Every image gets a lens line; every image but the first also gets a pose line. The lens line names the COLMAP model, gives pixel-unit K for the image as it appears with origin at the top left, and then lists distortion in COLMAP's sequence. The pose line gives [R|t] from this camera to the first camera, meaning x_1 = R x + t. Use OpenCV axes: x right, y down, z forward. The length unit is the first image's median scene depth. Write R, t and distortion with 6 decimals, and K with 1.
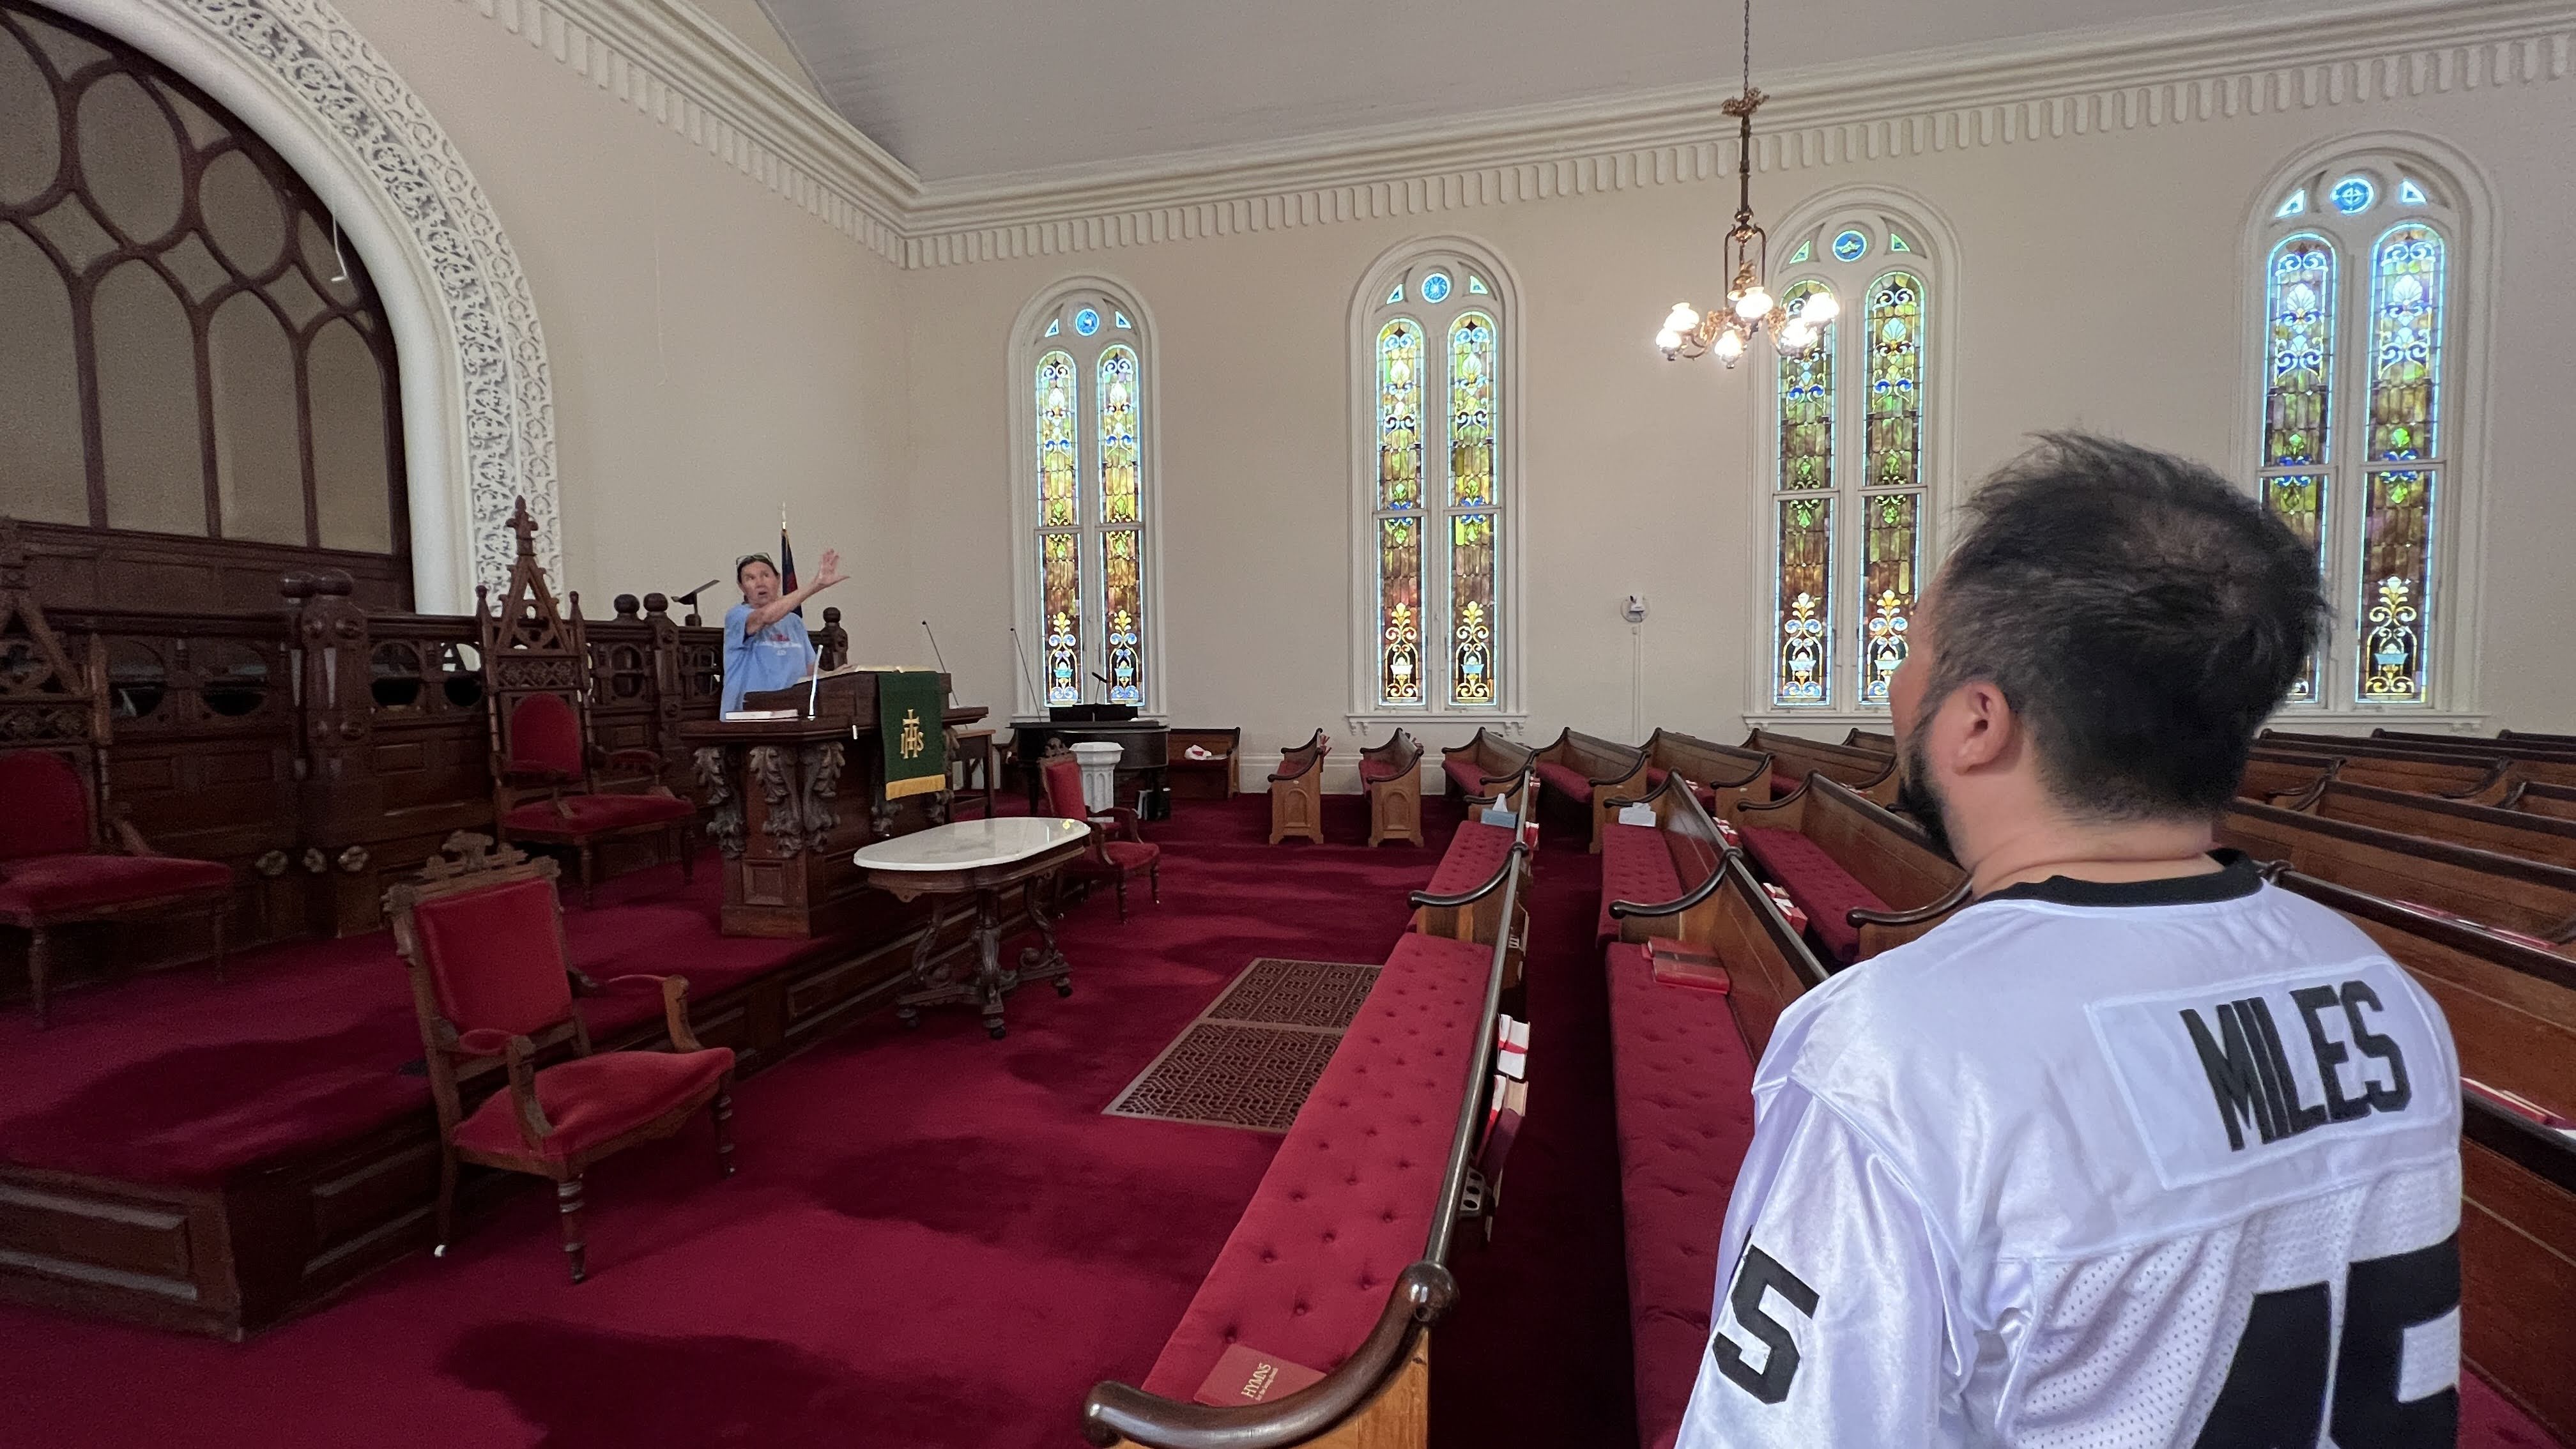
lens RADIAL K [[1044.6, 0, 1286.7], [0, 1044.6, 714.9], [0, 0, 1]] dist [0.015899, 0.000005]
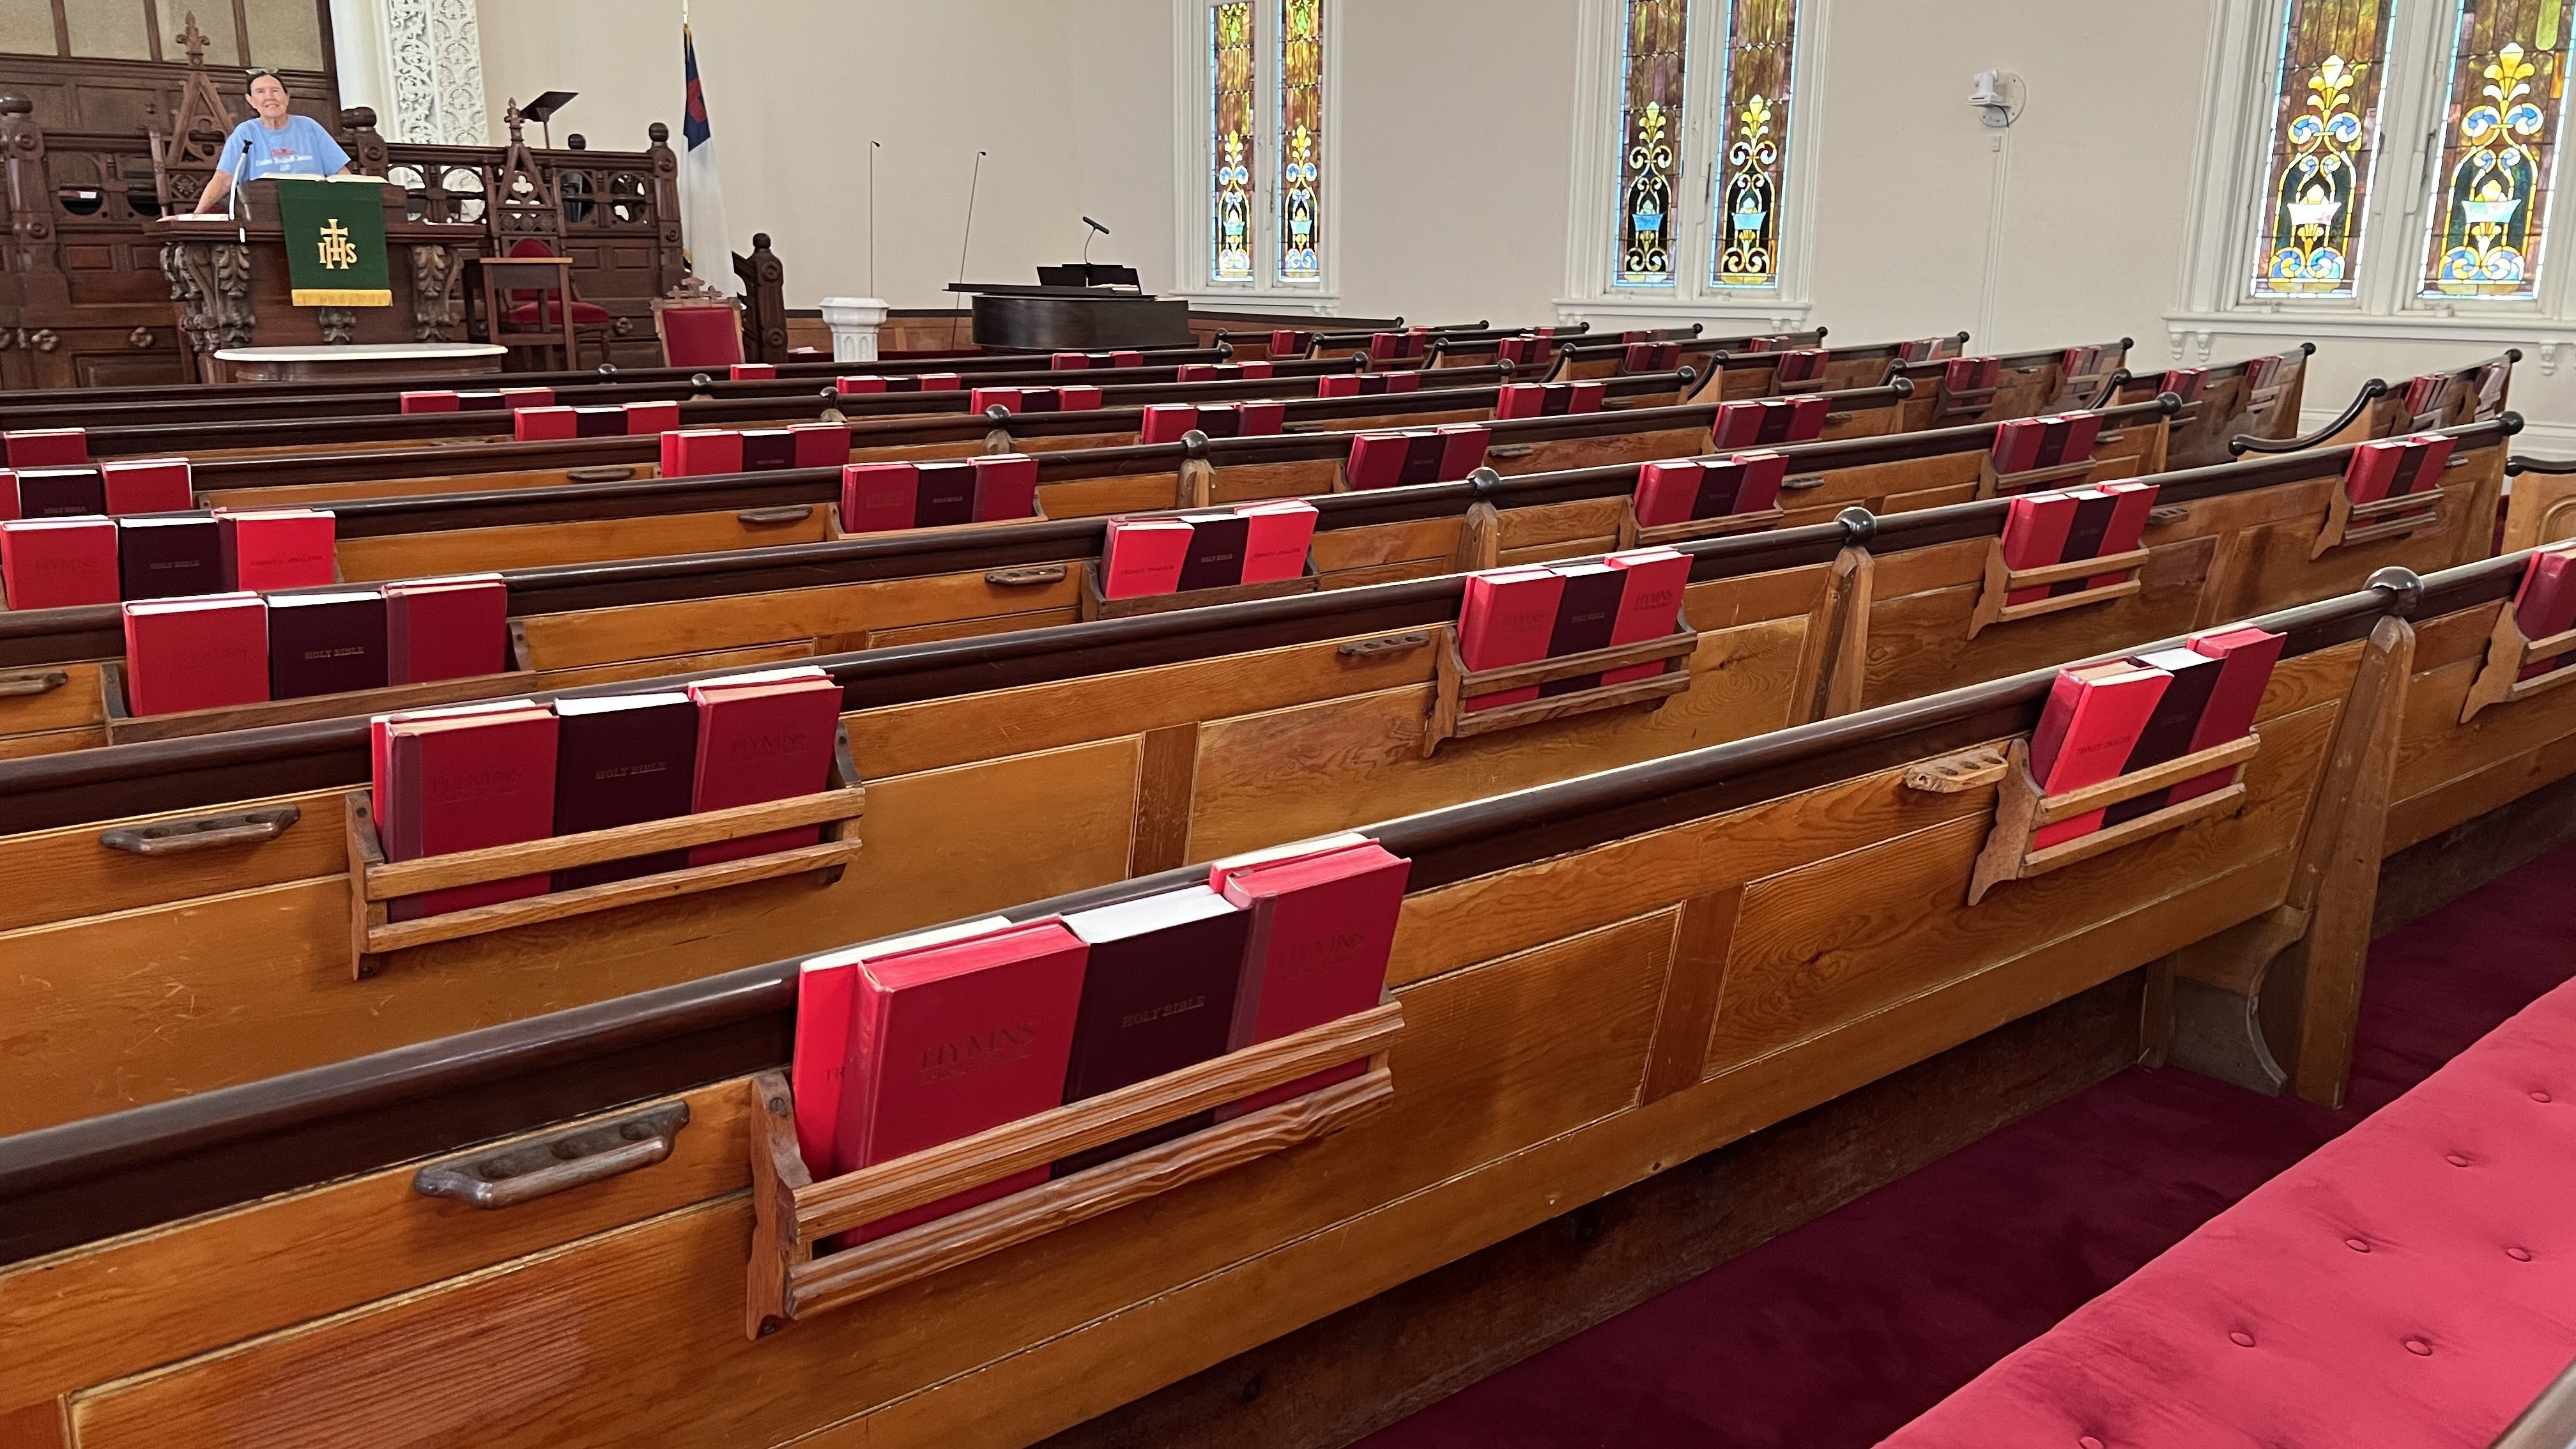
lens RADIAL K [[2002.2, 0, 1284.4], [0, 2002.2, 738.4], [0, 0, 1]] dist [0.029365, -0.015038]
pose [[0.828360, 0.146355, -0.540740, 0.625273], [-0.042056, 0.978793, 0.200491, 0.023129], [0.558615, -0.143337, 0.816948, -0.062449]]
